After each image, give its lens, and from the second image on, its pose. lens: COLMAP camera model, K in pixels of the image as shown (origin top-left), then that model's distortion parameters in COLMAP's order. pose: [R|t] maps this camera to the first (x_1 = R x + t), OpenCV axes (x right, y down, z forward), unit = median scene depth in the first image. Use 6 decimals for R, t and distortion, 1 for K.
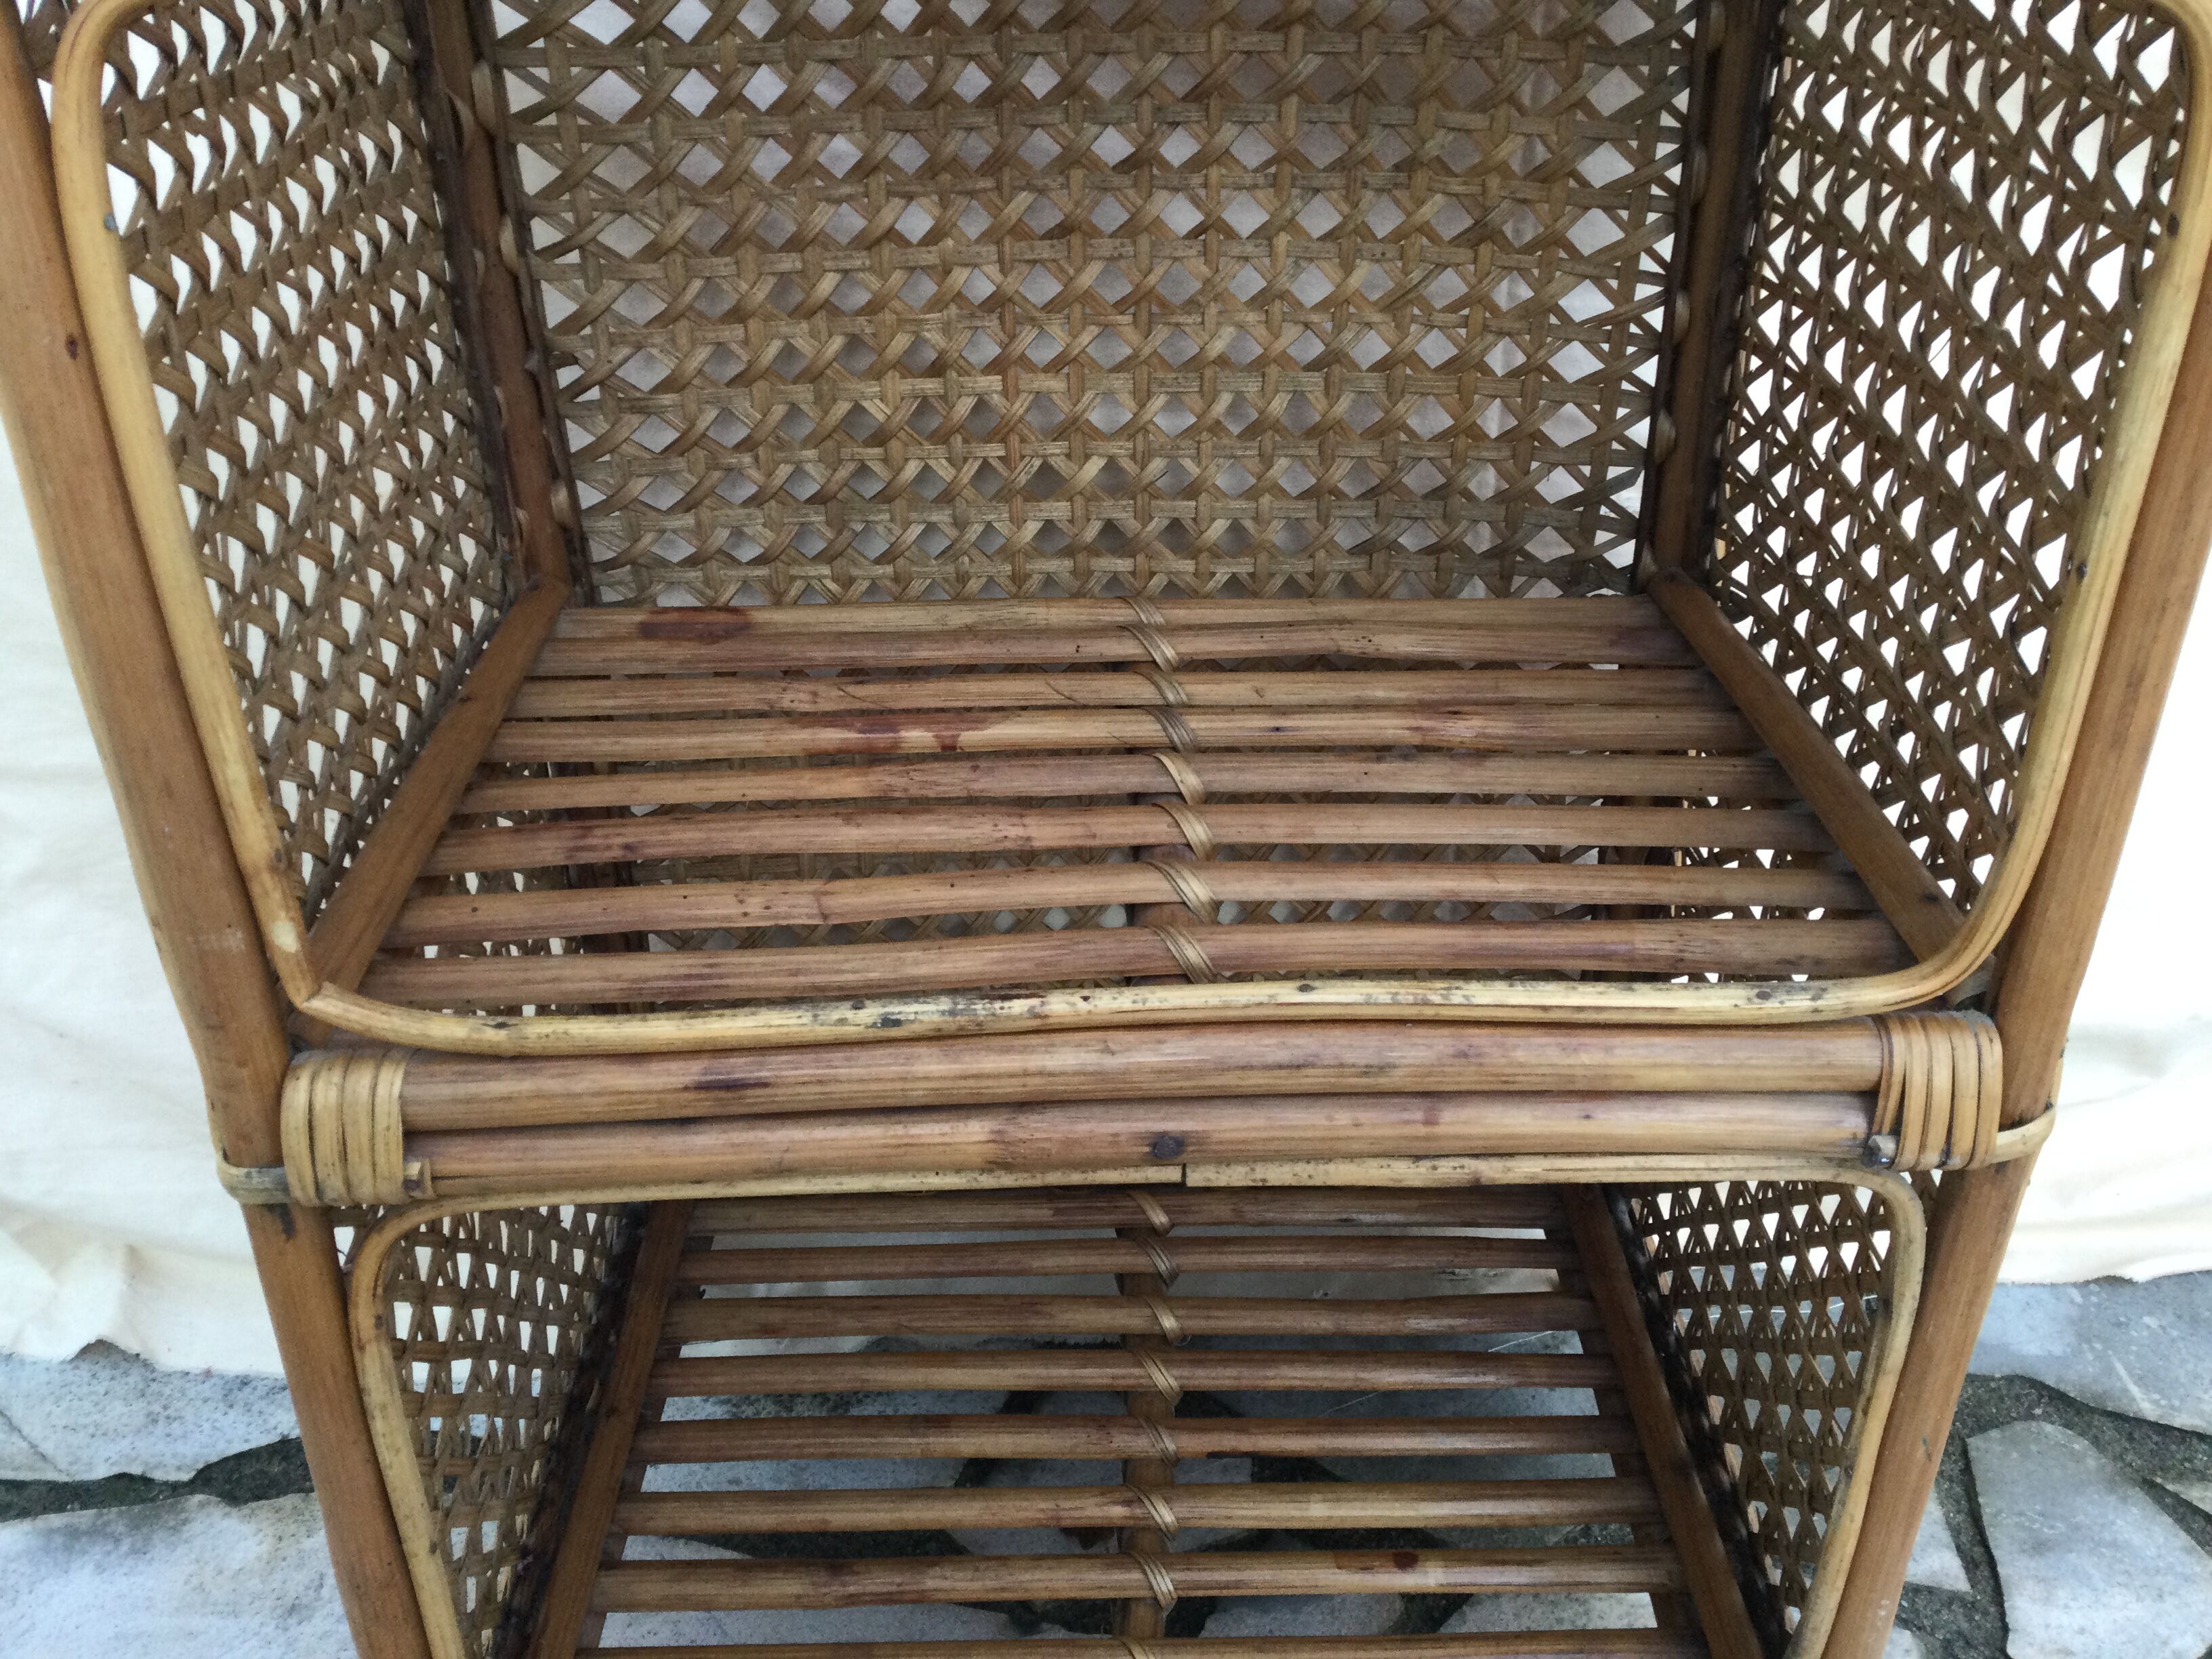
lens RADIAL K [[1978.5, 0, 1111.4], [0, 1978.5, 832.1], [0, 0, 1]] dist [0.127544, -0.212714]
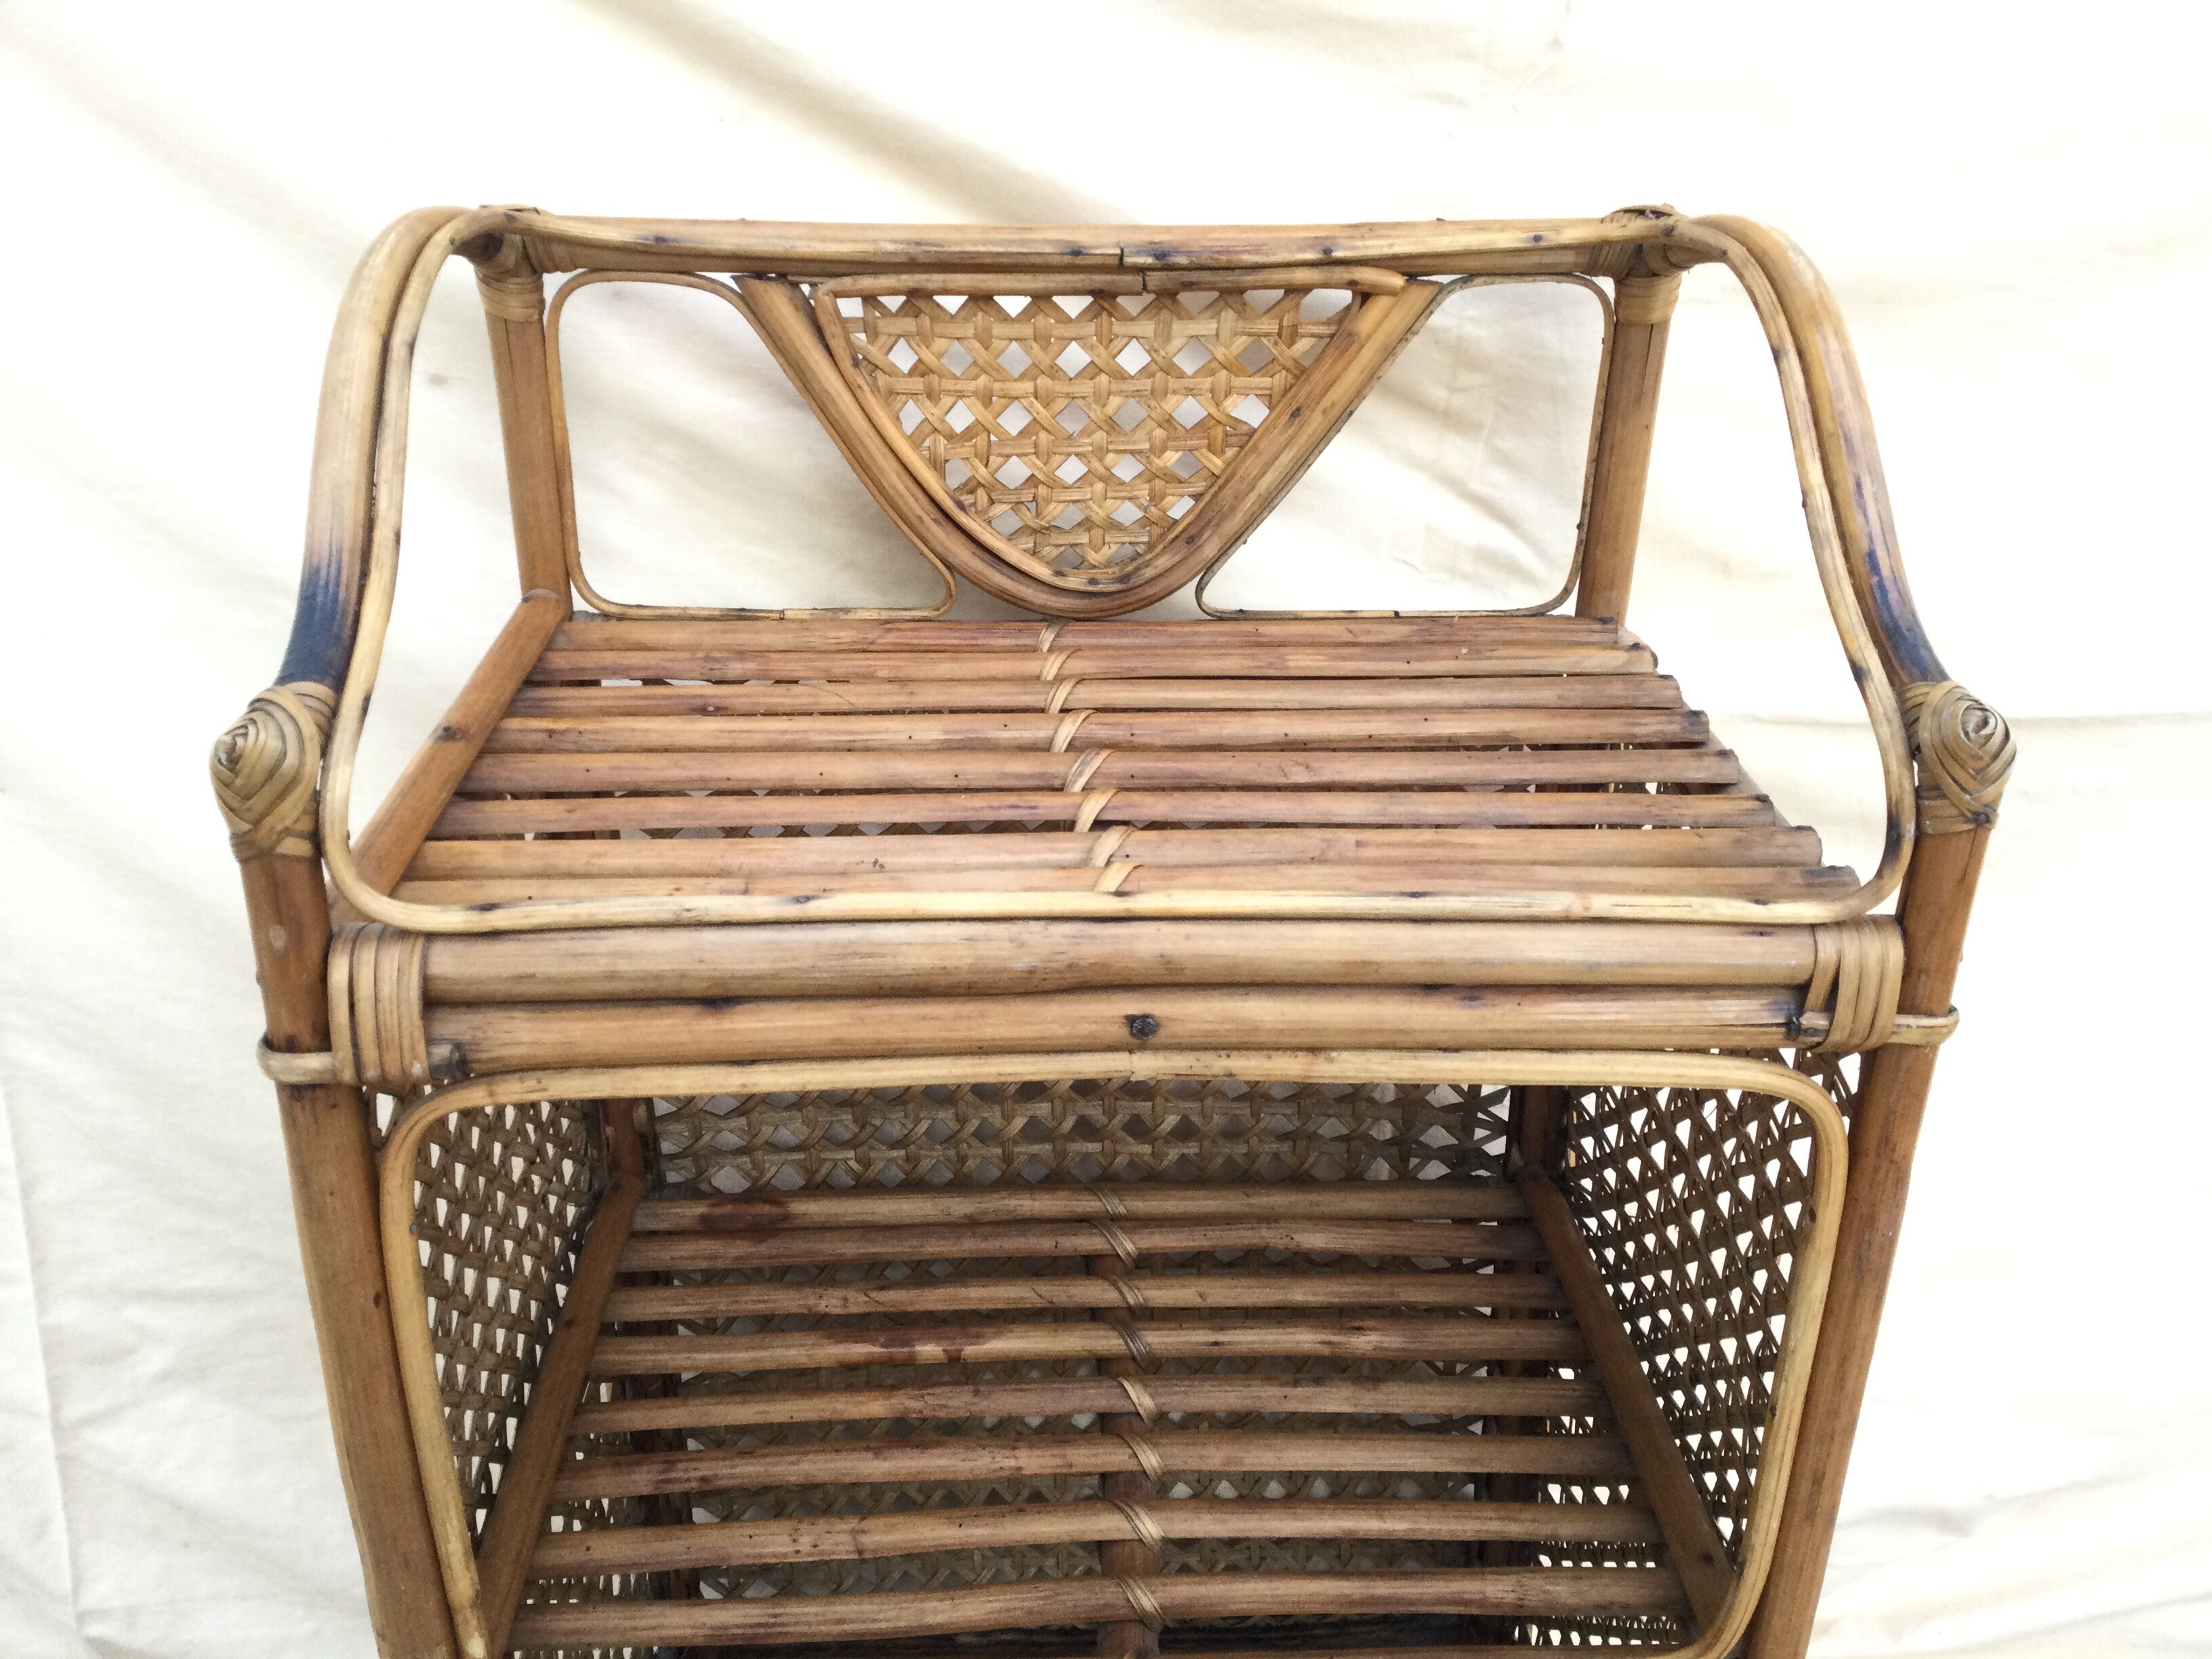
lens RADIAL K [[1978.5, 0, 1111.4], [0, 1978.5, 832.1], [0, 0, 1]] dist [0.127544, -0.212714]
pose [[0.999757, 0.009116, 0.020093, -0.009593], [-0.007445, 0.996624, -0.081758, -0.237251], [-0.020771, 0.081589, 0.996450, -0.248037]]
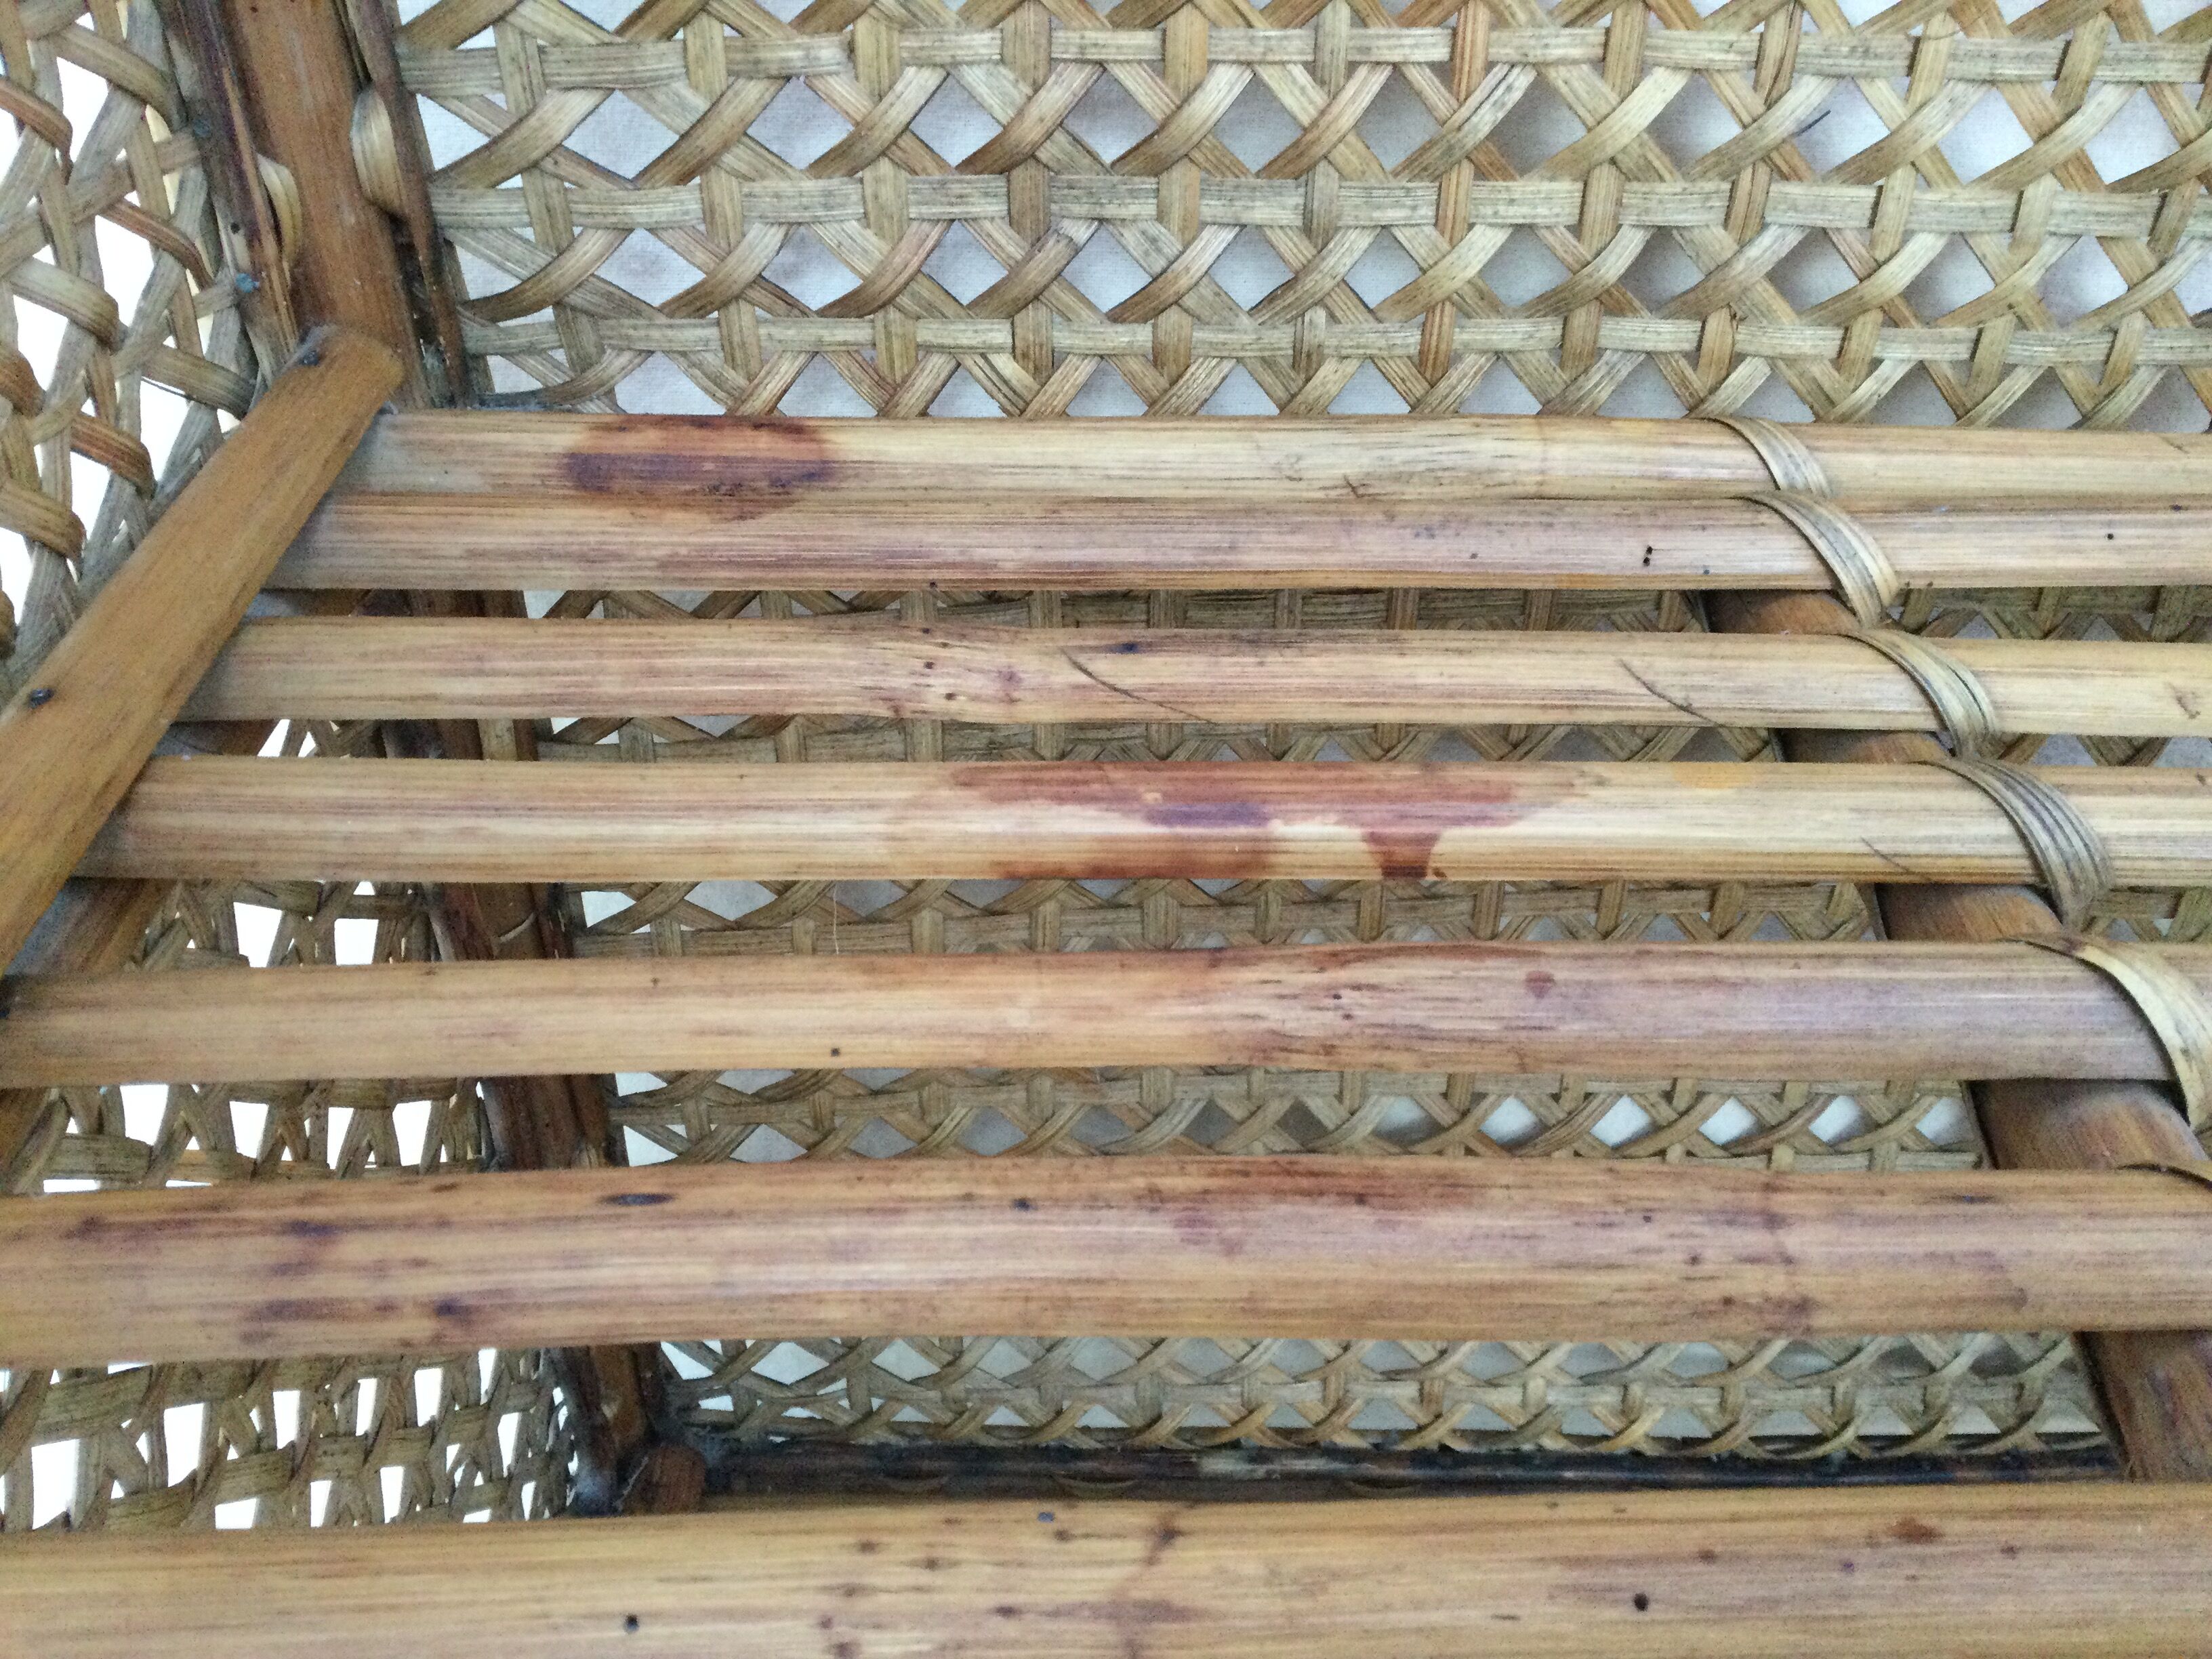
lens RADIAL K [[1985.9, 0, 1113.3], [0, 1985.9, 839.8], [0, 0, 1]] dist [0.106781, -0.197847]
pose [[0.999492, 0.030808, -0.008115, -0.114387], [-0.029537, 0.991547, 0.126343, -0.079561], [0.011938, -0.126039, 0.991953, 0.564345]]
